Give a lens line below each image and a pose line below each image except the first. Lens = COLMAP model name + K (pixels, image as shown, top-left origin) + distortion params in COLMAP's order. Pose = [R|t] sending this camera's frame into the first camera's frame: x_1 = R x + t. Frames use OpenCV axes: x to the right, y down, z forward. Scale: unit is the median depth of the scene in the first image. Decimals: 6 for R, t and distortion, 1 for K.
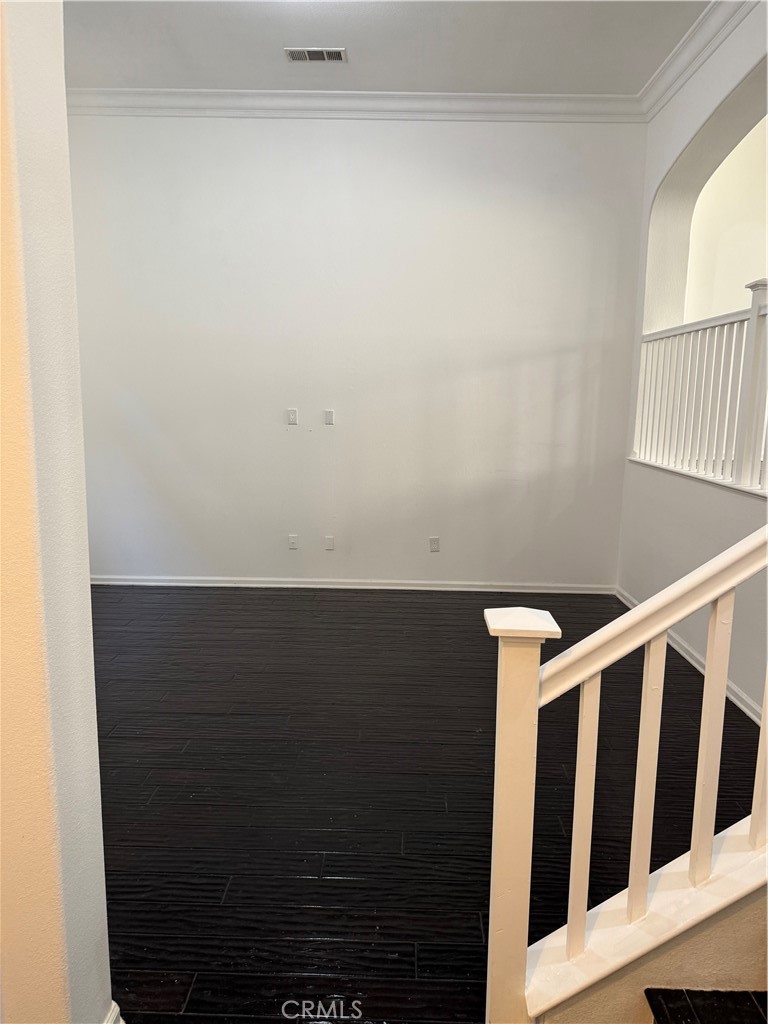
lens RADIAL K [[709.0, 0, 384.0], [0, 709.0, 512.0], [0, 0, 1]] dist [0.008344, -0.046199]
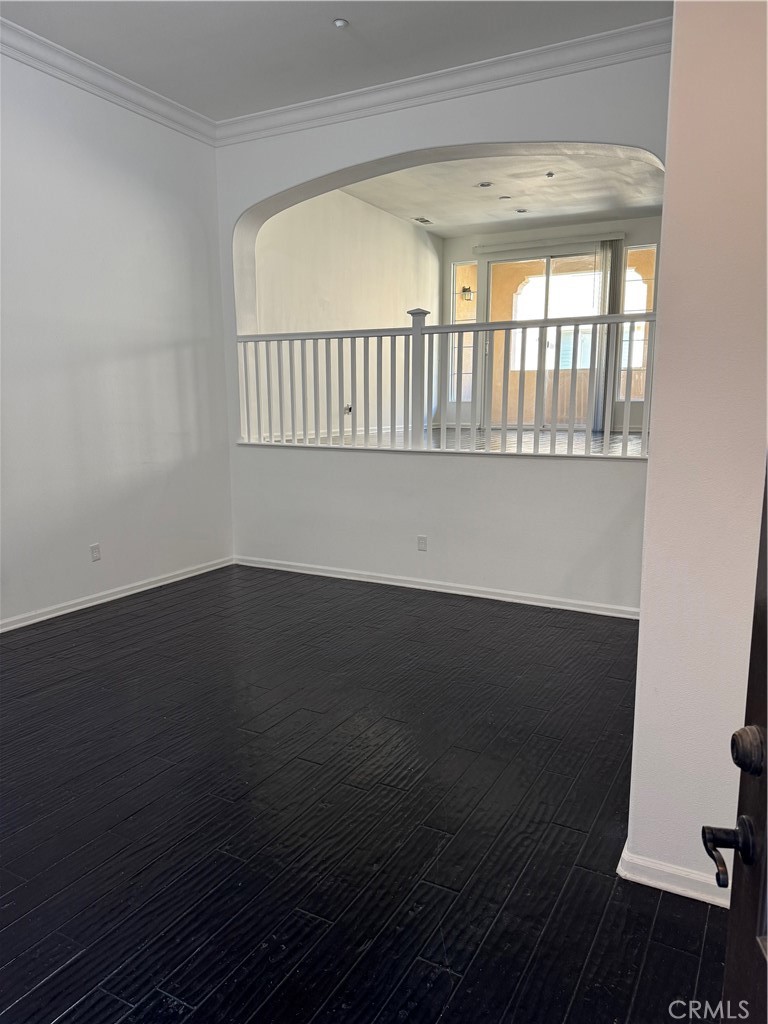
lens RADIAL K [[709.0, 0, 384.0], [0, 709.0, 512.0], [0, 0, 1]] dist [0.008344, -0.046199]
pose [[0.451282, -0.148727, 0.879900, -0.577696], [0.143519, 0.985275, 0.092930, -0.038044], [-0.880765, 0.084345, 0.465982, 0.268876]]
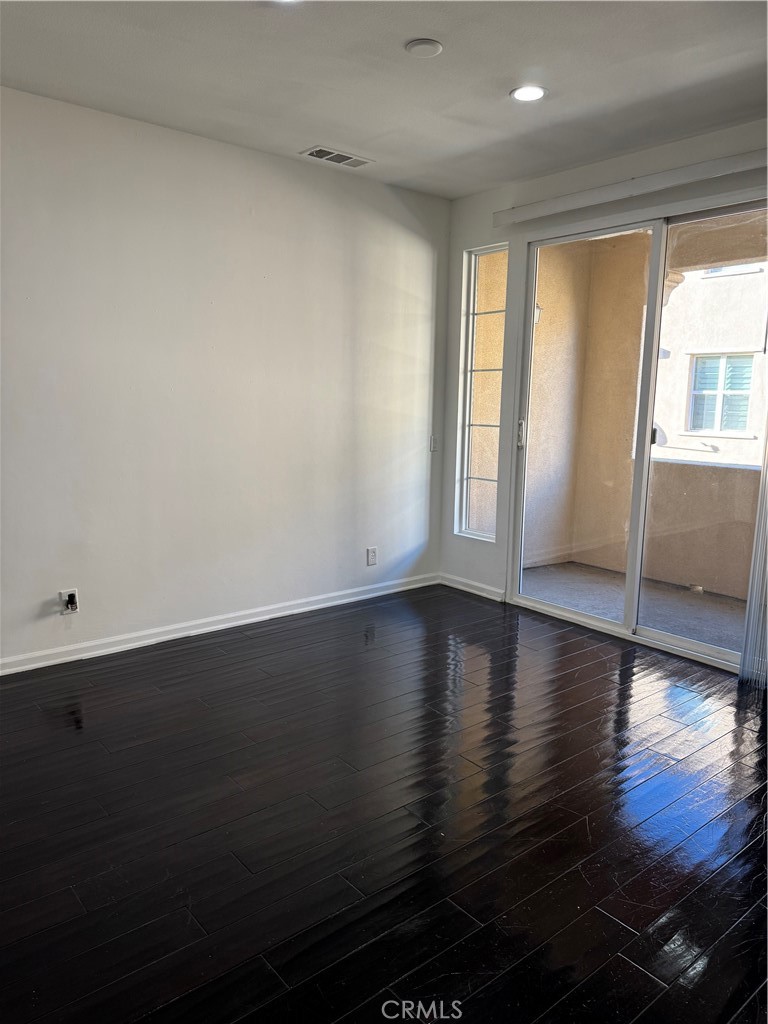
lens RADIAL K [[709.0, 0, 384.0], [0, 709.0, 512.0], [0, 0, 1]] dist [0.008344, -0.046199]
pose [[0.754146, -0.122518, 0.645177, -0.415851], [0.104031, 0.992326, 0.066839, -0.065851], [-0.648415, 0.016712, 0.761104, 0.278454]]
